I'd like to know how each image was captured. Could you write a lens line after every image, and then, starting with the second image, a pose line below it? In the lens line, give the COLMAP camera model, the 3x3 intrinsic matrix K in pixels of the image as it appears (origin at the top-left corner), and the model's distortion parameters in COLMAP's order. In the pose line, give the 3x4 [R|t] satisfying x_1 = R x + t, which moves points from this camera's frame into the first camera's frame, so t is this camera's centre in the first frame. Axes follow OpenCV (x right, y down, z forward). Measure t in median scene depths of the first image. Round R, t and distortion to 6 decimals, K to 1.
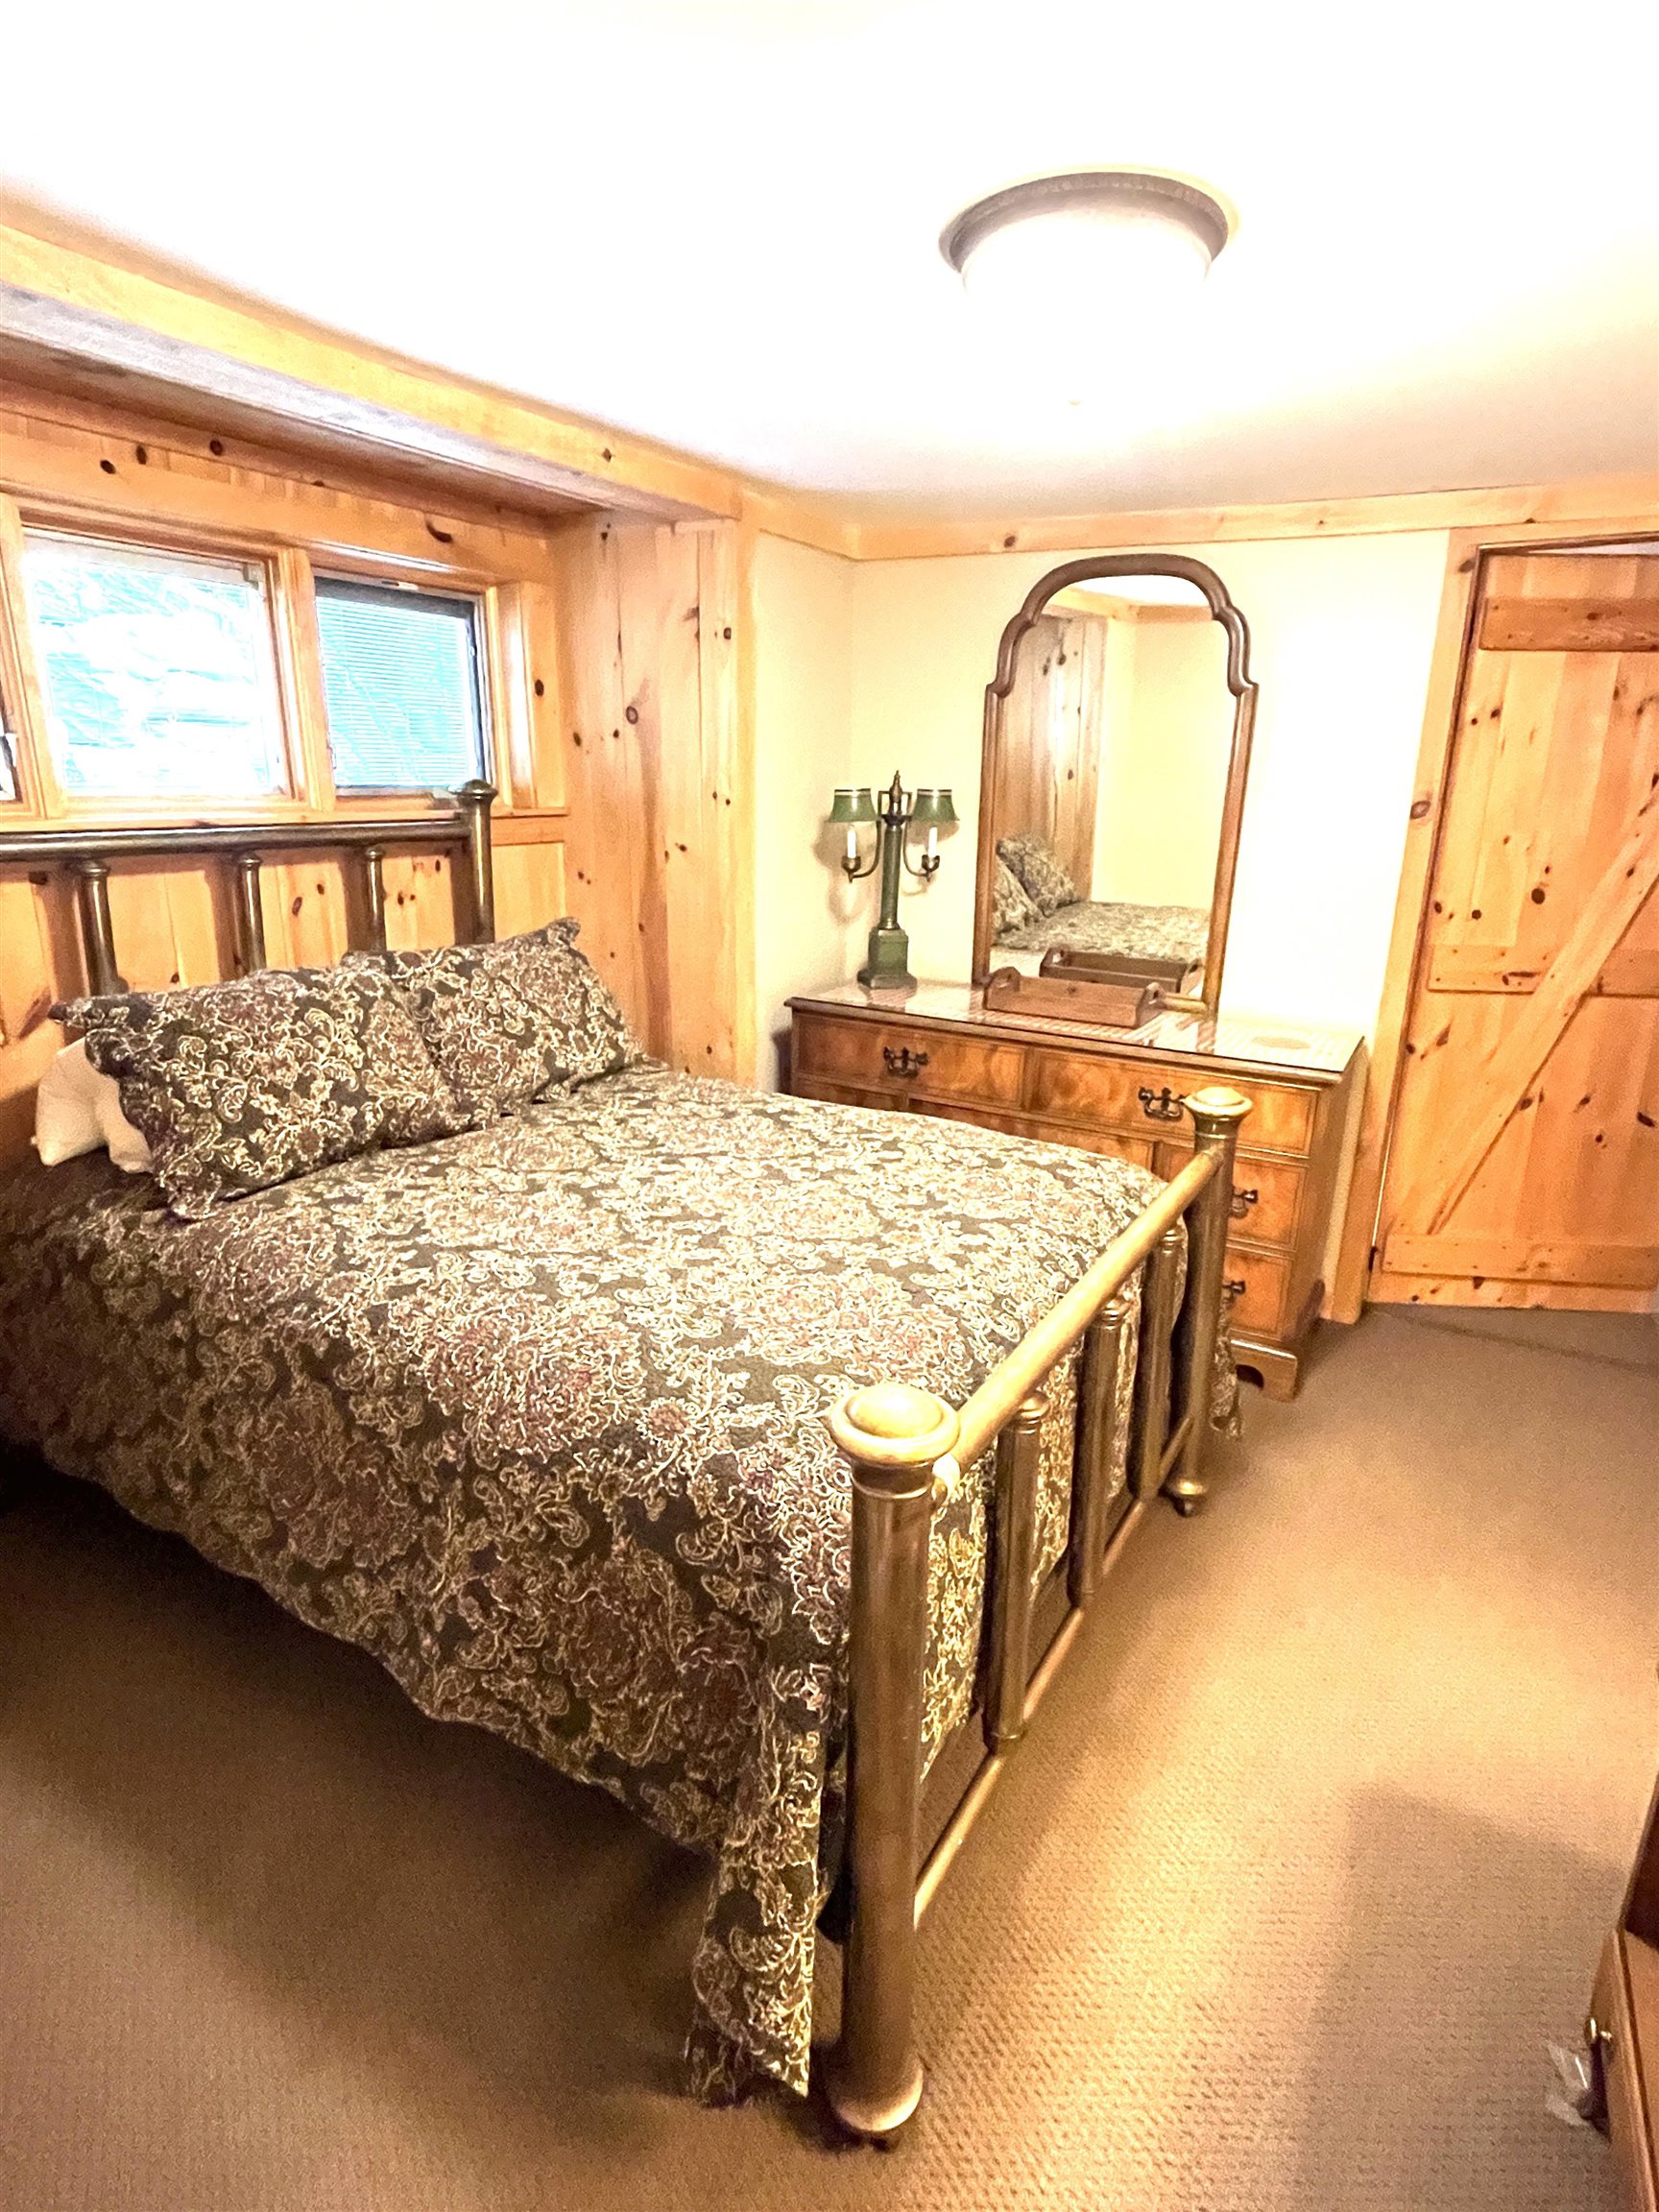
lens RADIAL K [[1150.1, 0, 831.3], [0, 1150.1, 1099.6], [0, 0, 1]] dist [0.001148, -0.000765]
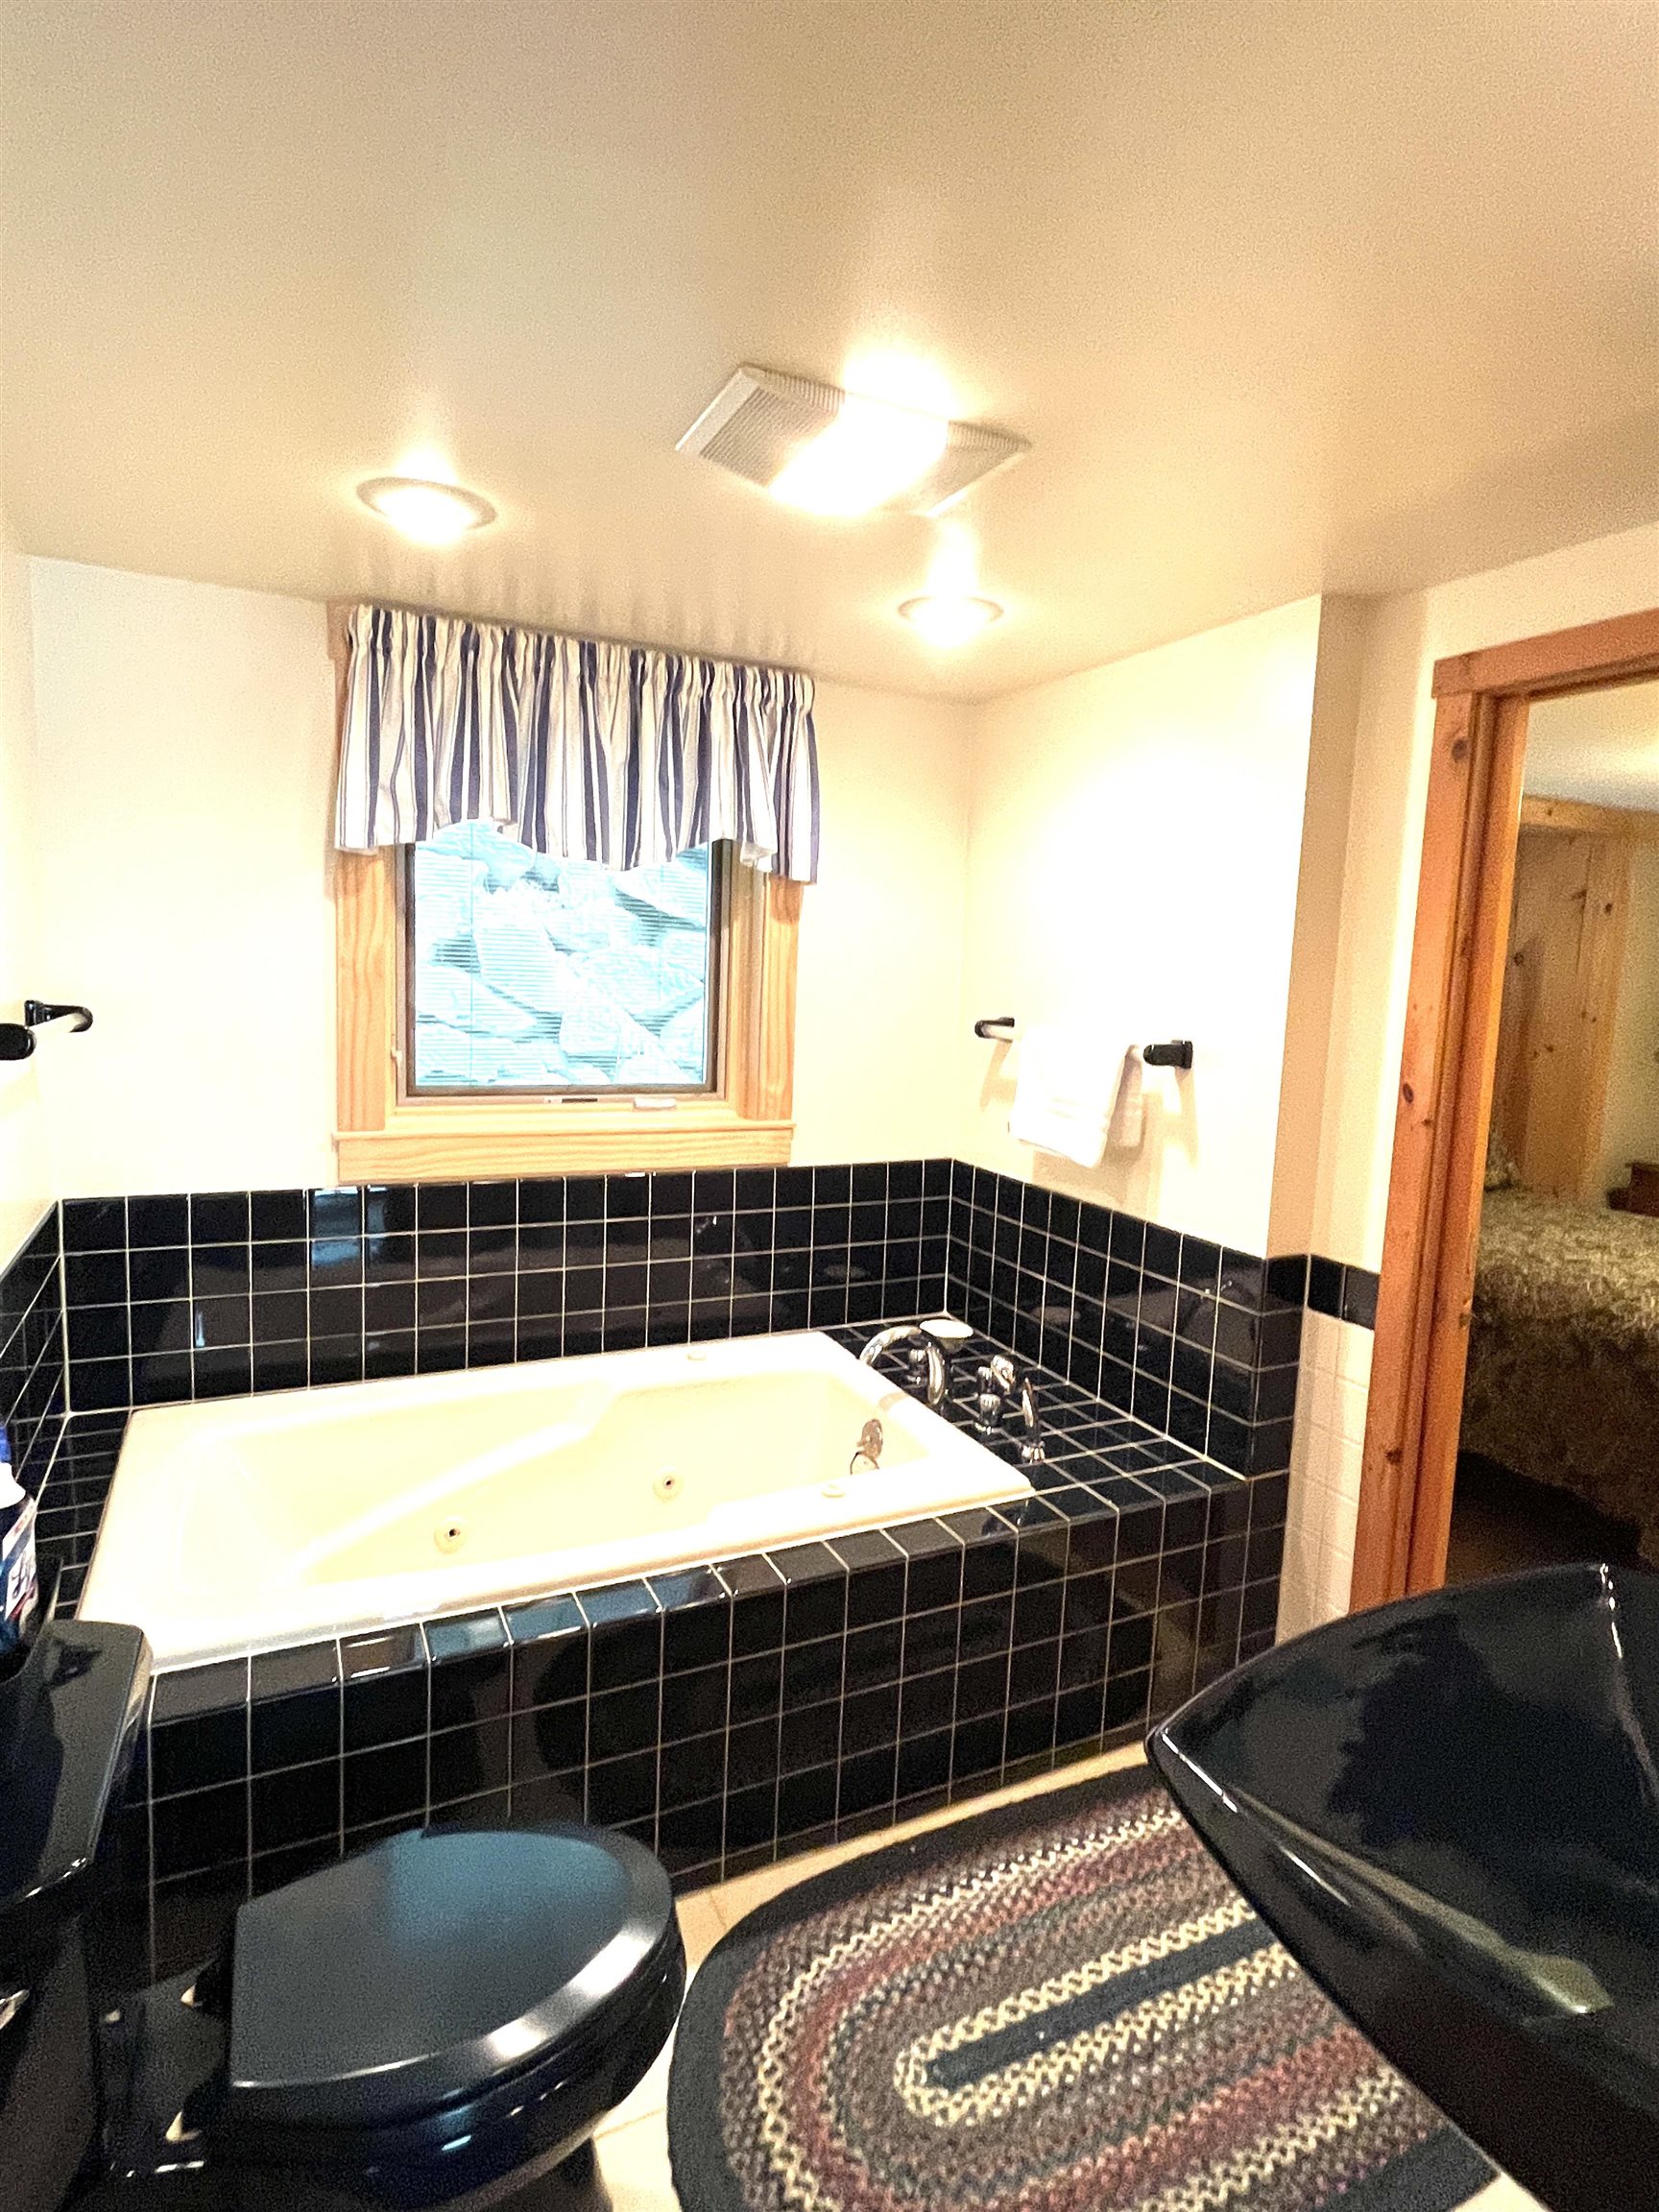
lens RADIAL K [[1150.1, 0, 834.8], [0, 1150.1, 1103.5], [0, 0, 1]] dist [0.001148, -0.000765]
pose [[0.844894, 0.082052, -0.528604, -0.272199], [-0.172364, 0.977221, -0.123810, 0.401325], [0.506404, 0.195719, 0.839791, -1.445781]]
